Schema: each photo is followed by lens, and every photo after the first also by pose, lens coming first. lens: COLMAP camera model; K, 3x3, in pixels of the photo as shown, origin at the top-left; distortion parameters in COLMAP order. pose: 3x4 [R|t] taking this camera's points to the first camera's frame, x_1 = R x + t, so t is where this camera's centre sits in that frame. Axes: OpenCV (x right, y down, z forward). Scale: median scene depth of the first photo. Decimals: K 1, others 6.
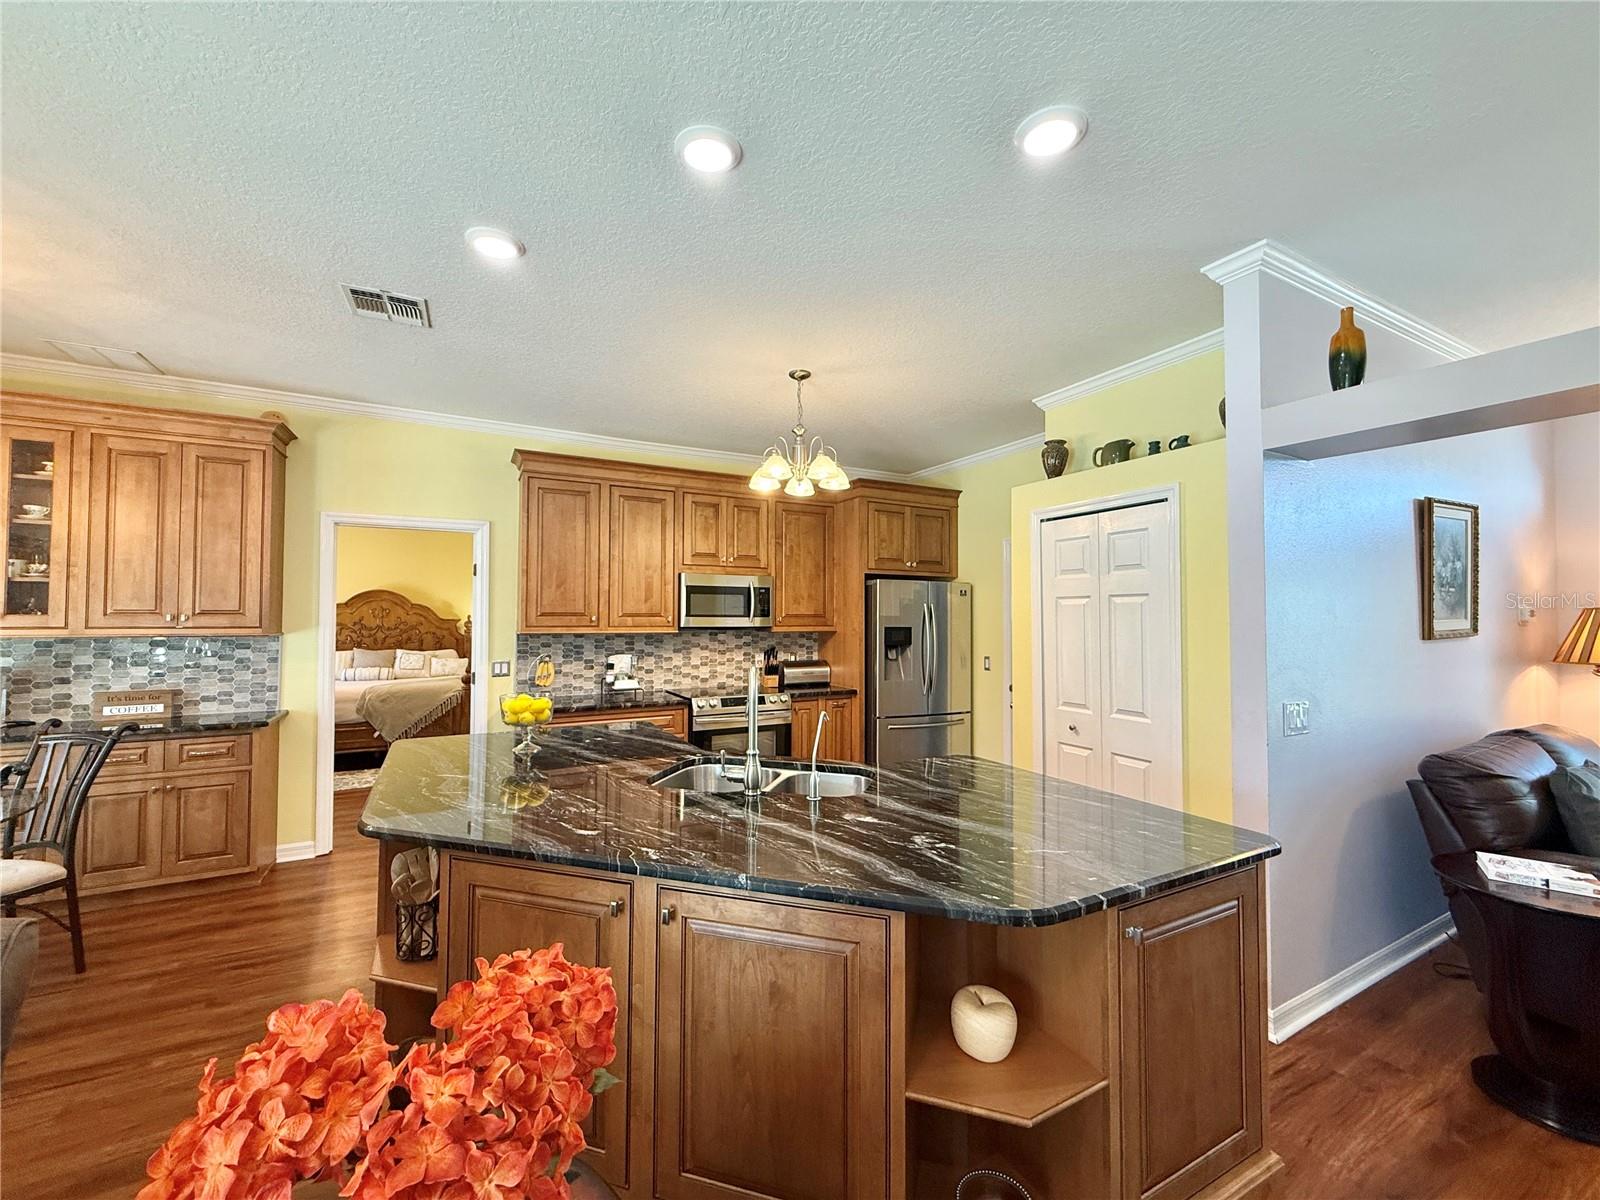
lens RADIAL K [[636.7, 0, 800.0], [0, 636.7, 600.0], [0, 0, 1]] dist [0.000568, -0.000017]
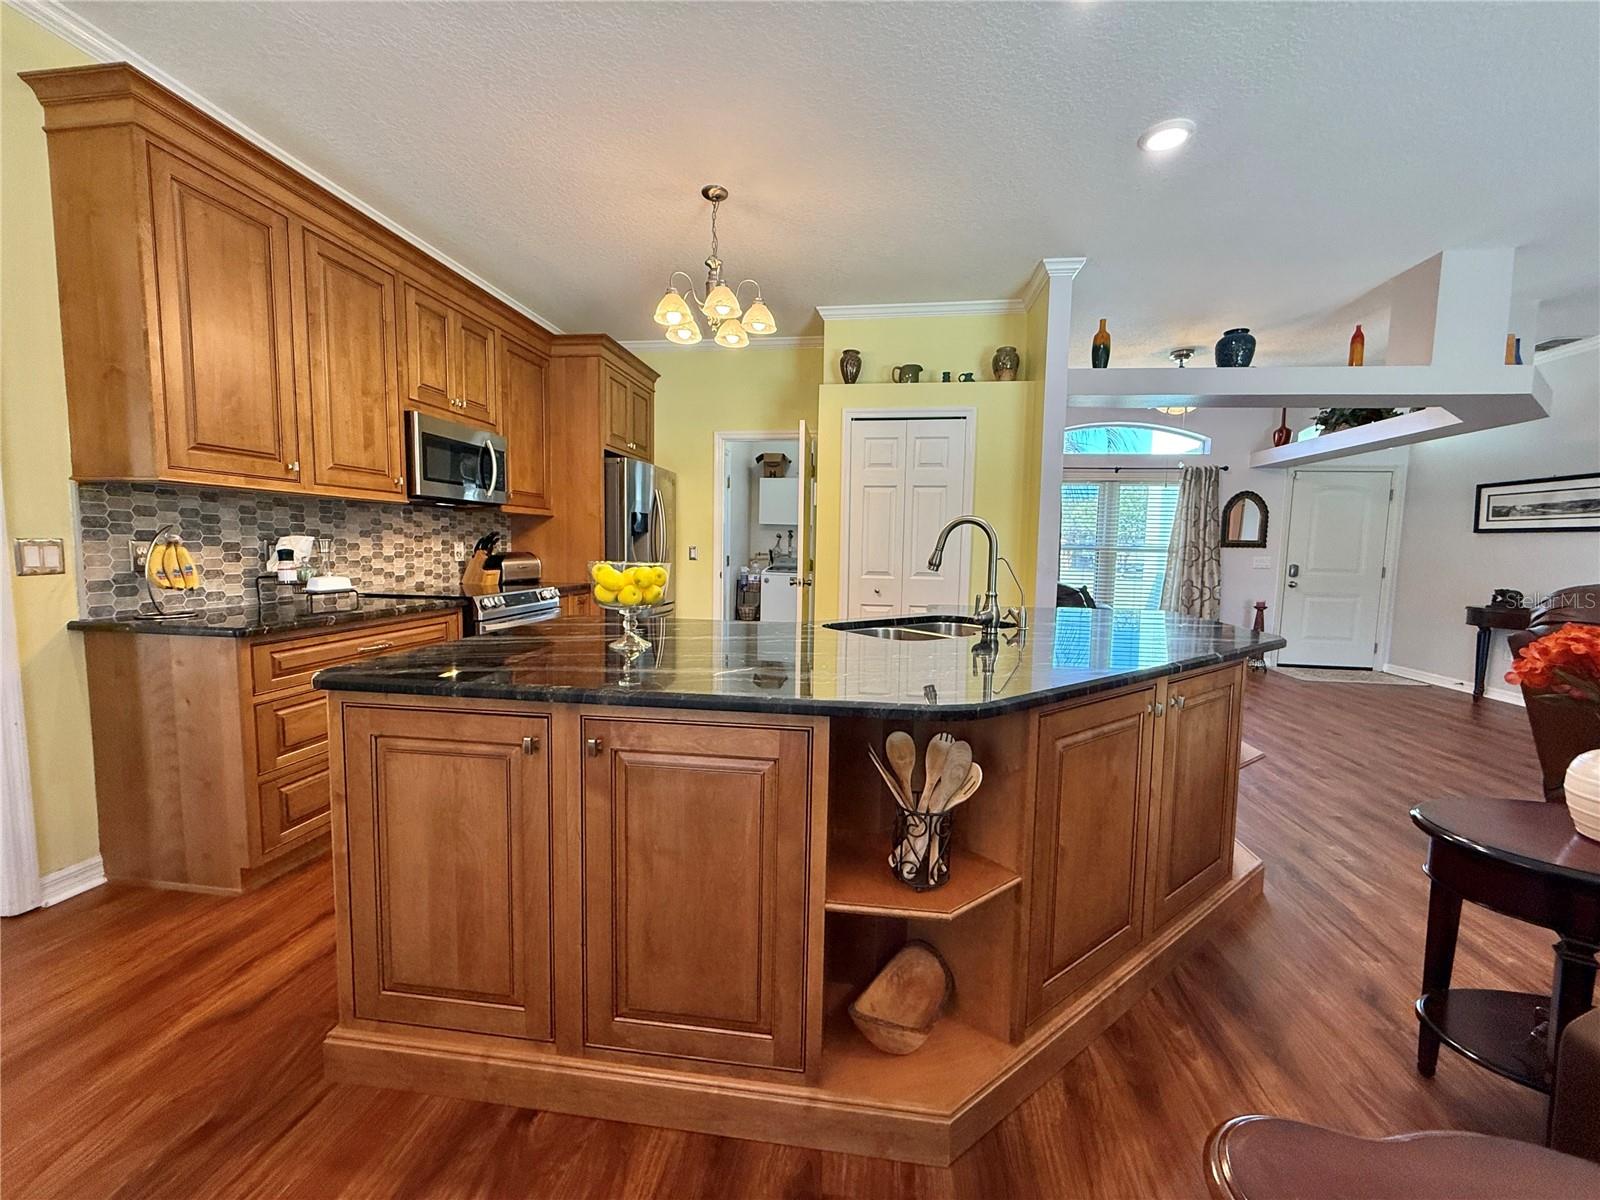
lens RADIAL K [[639.2, 0, 800.0], [0, 639.2, 600.0], [0, 0, 1]] dist [-0.001173, -0.000054]
pose [[0.587124, -0.062374, 0.807091, -0.463897], [-0.039494, 0.993632, 0.105521, 0.061216], [-0.808533, -0.093829, 0.580922, 0.264552]]
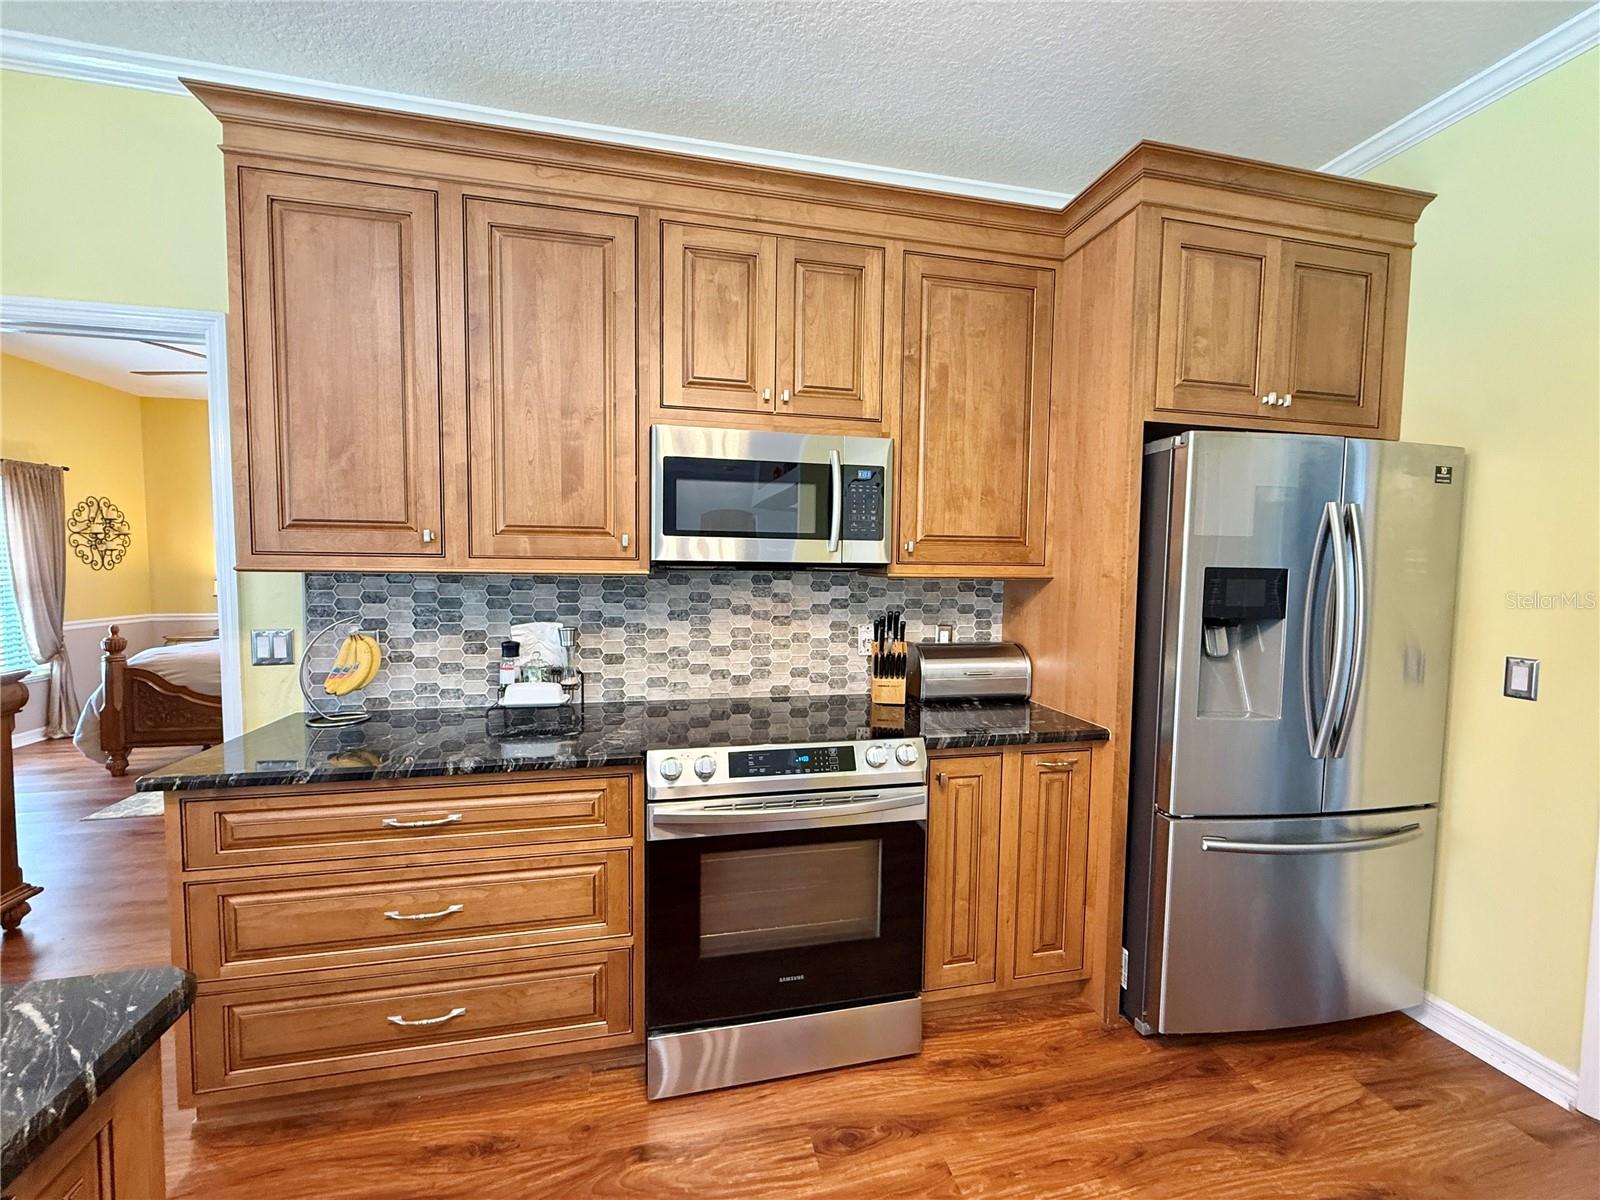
lens RADIAL K [[636.7, 0, 800.0], [0, 636.7, 600.0], [0, 0, 1]] dist [0.000568, -0.000017]
pose [[0.963039, 0.024947, -0.268203, 0.011555], [-0.002461, 0.996475, 0.083851, 0.031108], [0.269349, -0.080092, 0.959706, 0.595116]]
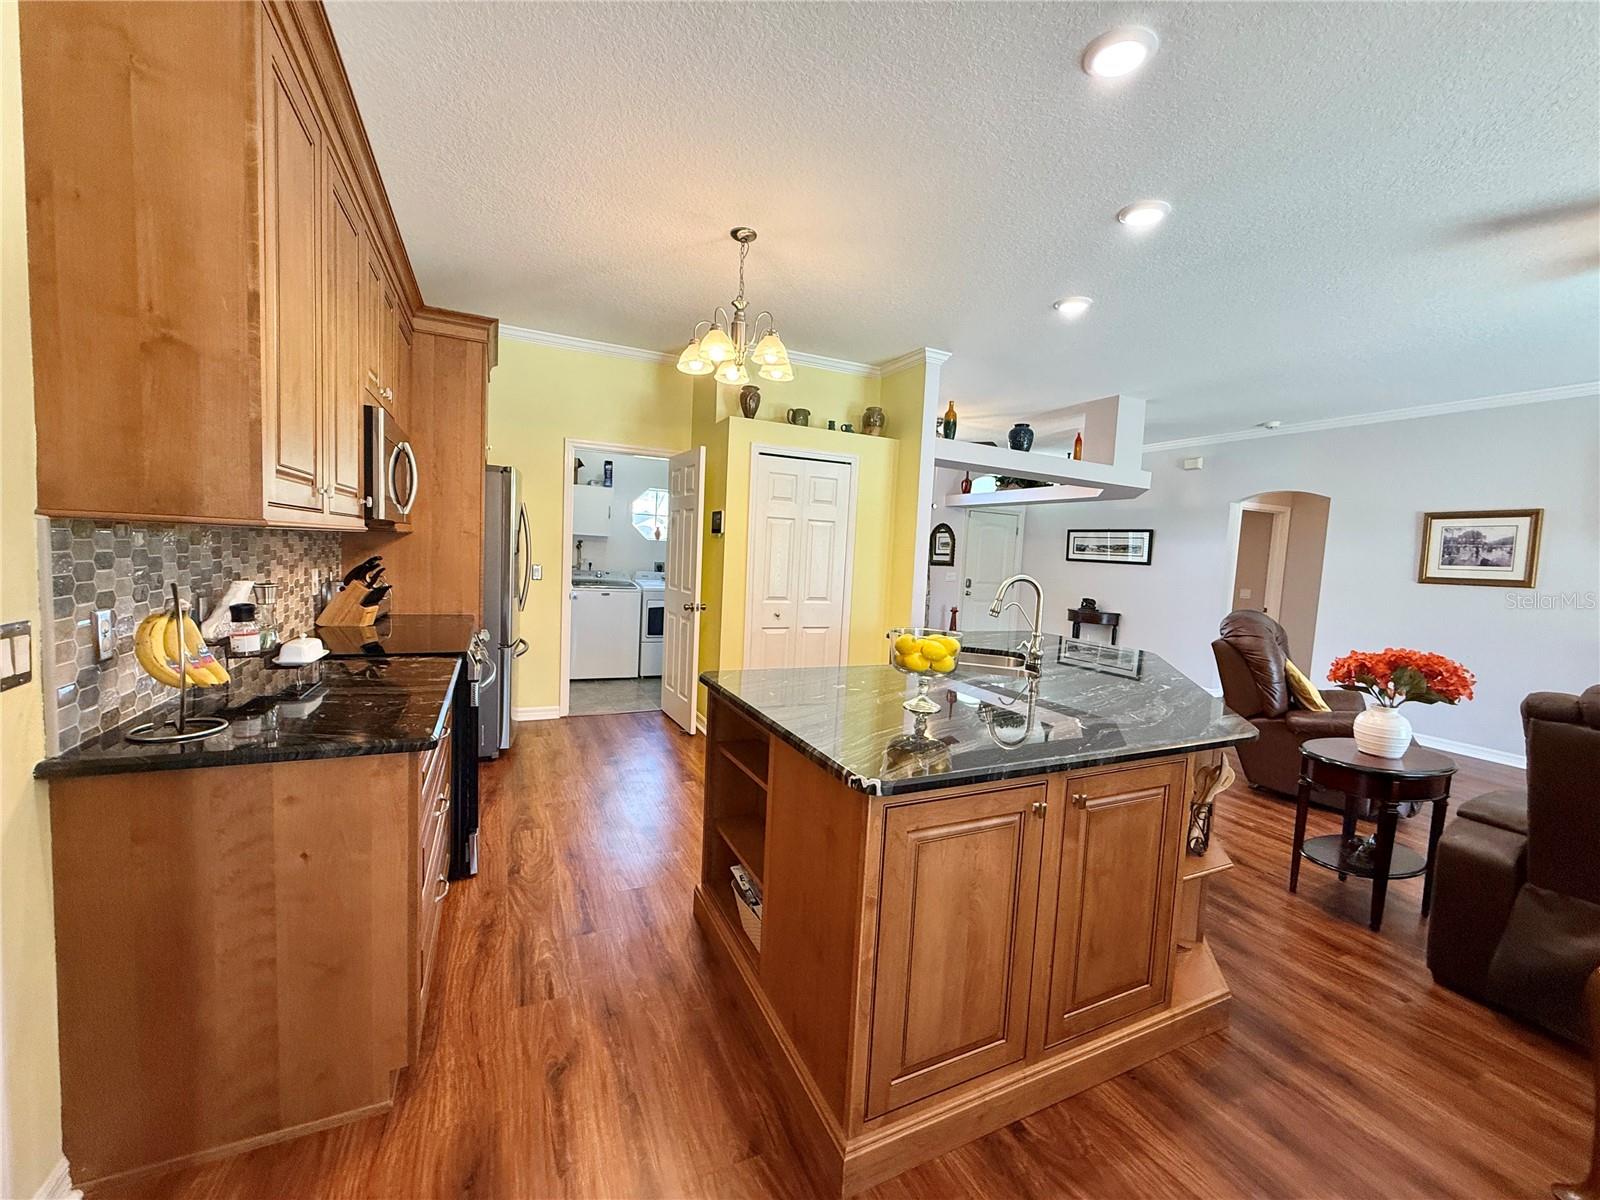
lens RADIAL K [[636.7, 0, 800.0], [0, 636.7, 600.0], [0, 0, 1]] dist [0.000568, -0.000017]
pose [[0.054474, -0.078417, 0.995431, -0.623778], [-0.079312, 0.993422, 0.082599, 0.035424], [-0.995360, -0.083449, 0.047896, 0.605240]]
